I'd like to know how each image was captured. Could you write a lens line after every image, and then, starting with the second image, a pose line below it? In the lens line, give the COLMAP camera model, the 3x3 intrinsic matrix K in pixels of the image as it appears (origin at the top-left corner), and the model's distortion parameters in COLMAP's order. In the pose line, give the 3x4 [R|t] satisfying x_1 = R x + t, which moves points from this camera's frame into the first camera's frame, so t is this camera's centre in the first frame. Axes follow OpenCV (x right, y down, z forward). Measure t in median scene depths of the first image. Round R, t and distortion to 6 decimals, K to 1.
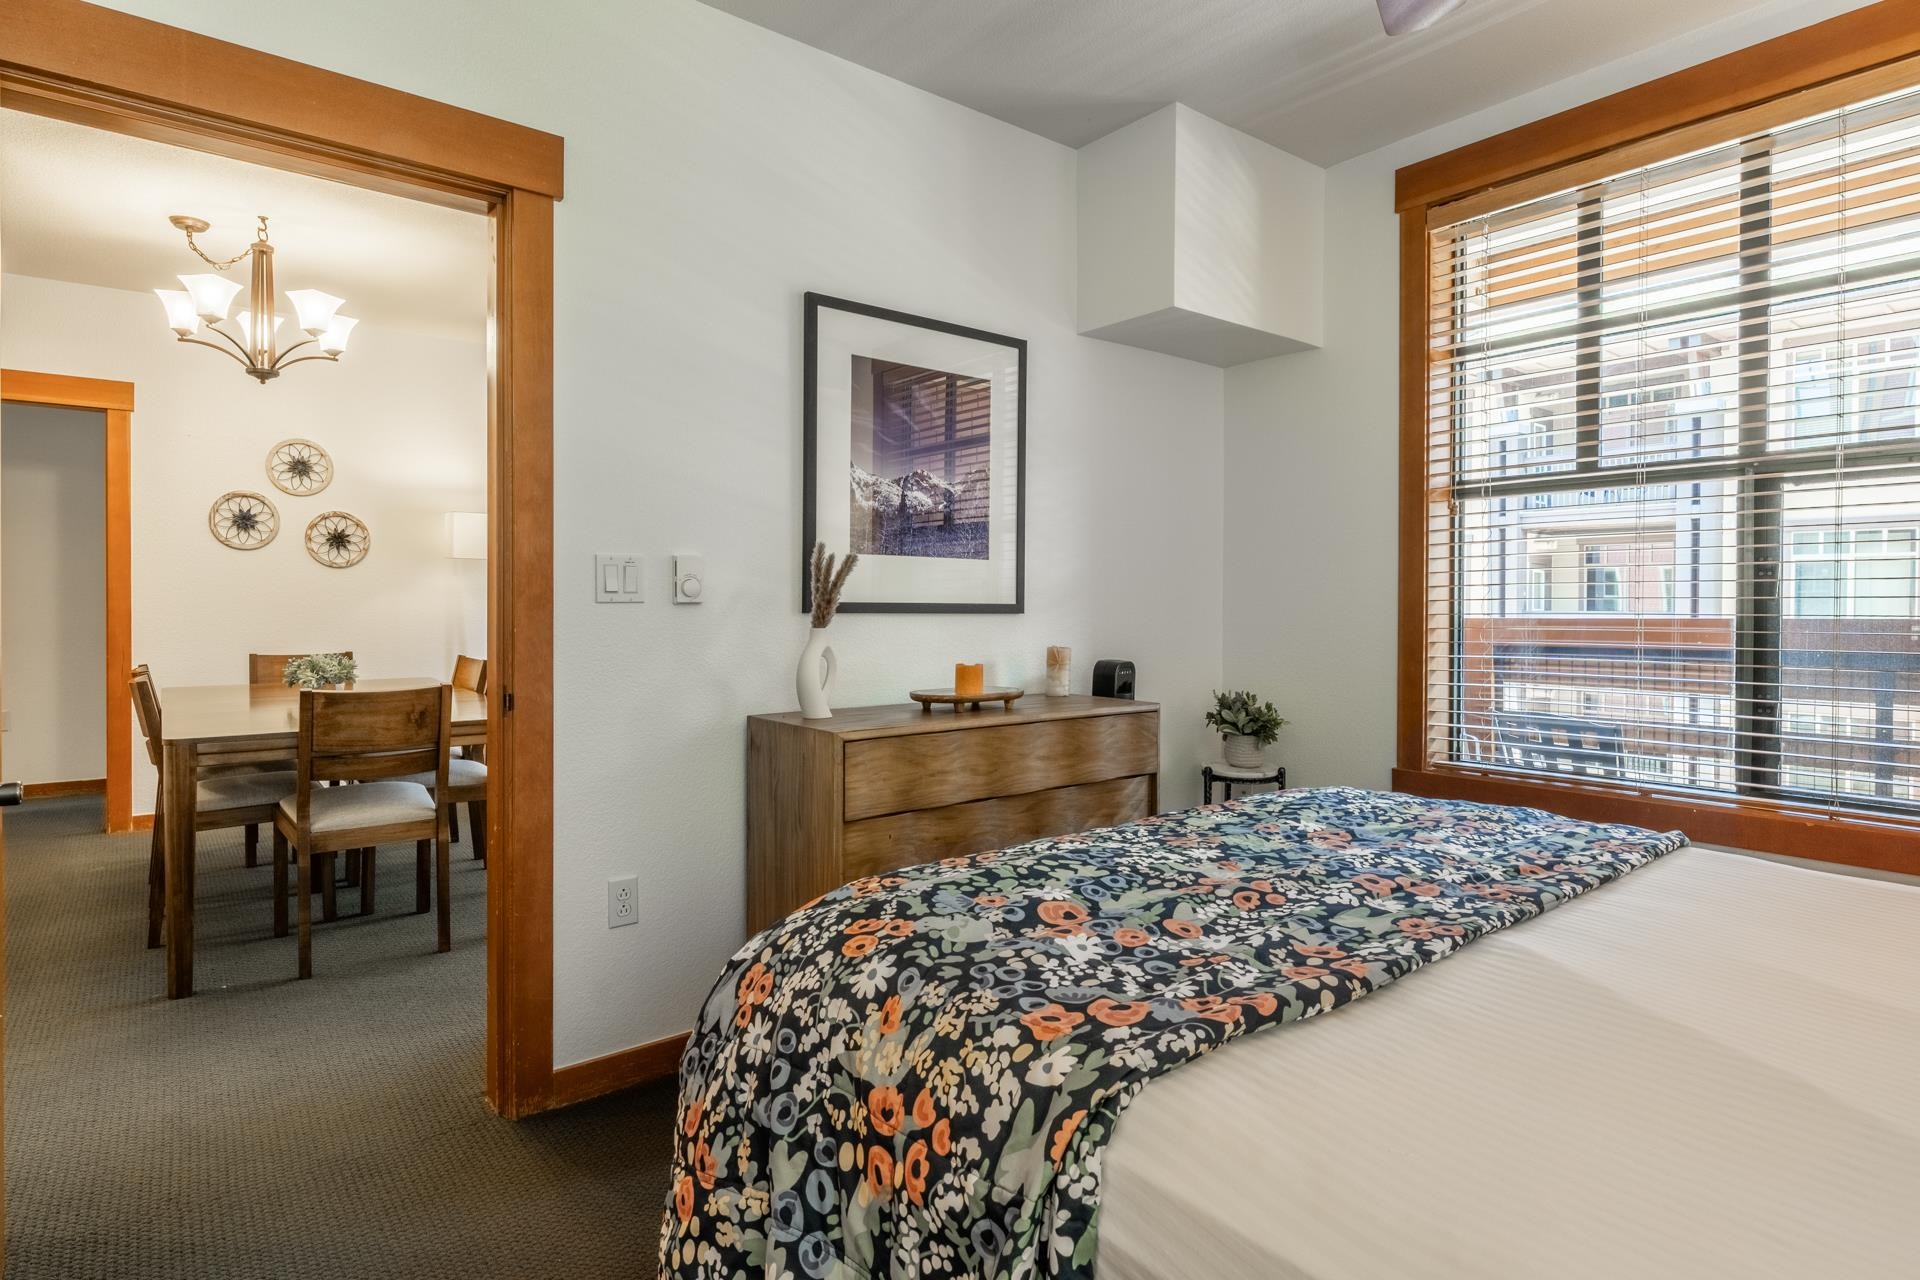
lens RADIAL K [[1003.3, 0, 956.2], [0, 1003.3, 600.6], [0, 0, 1]] dist [0.004180, -0.000168]
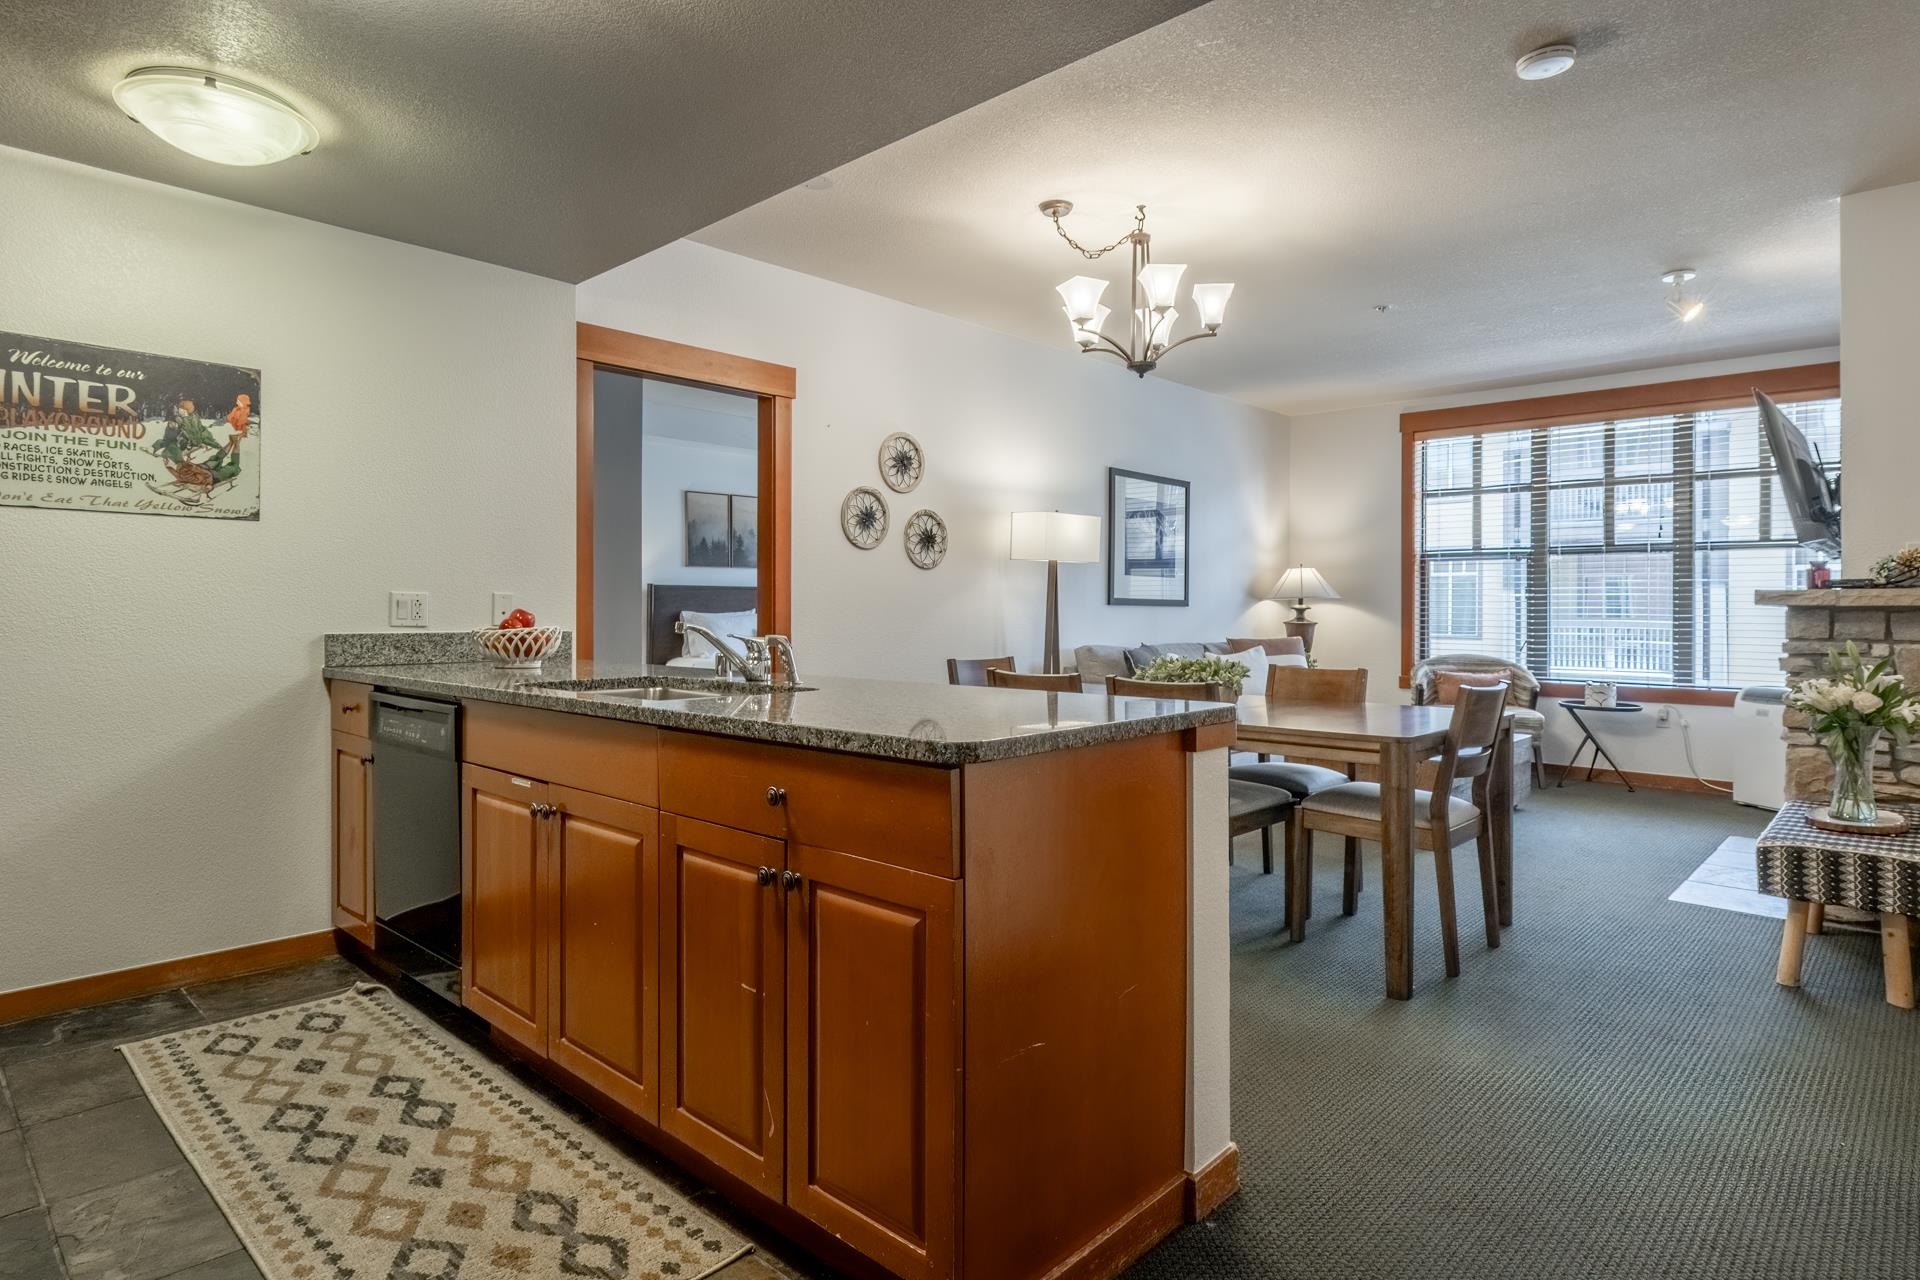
lens RADIAL K [[1049.6, 0, 960.0], [0, 1049.6, 612.8], [0, 0, 1]] dist [0.004674, -0.001913]
pose [[0.989449, -0.000029, 0.144882, -1.307128], [-0.000095, 1.000000, 0.000847, 0.013826], [-0.144882, -0.000852, 0.989449, 0.027693]]
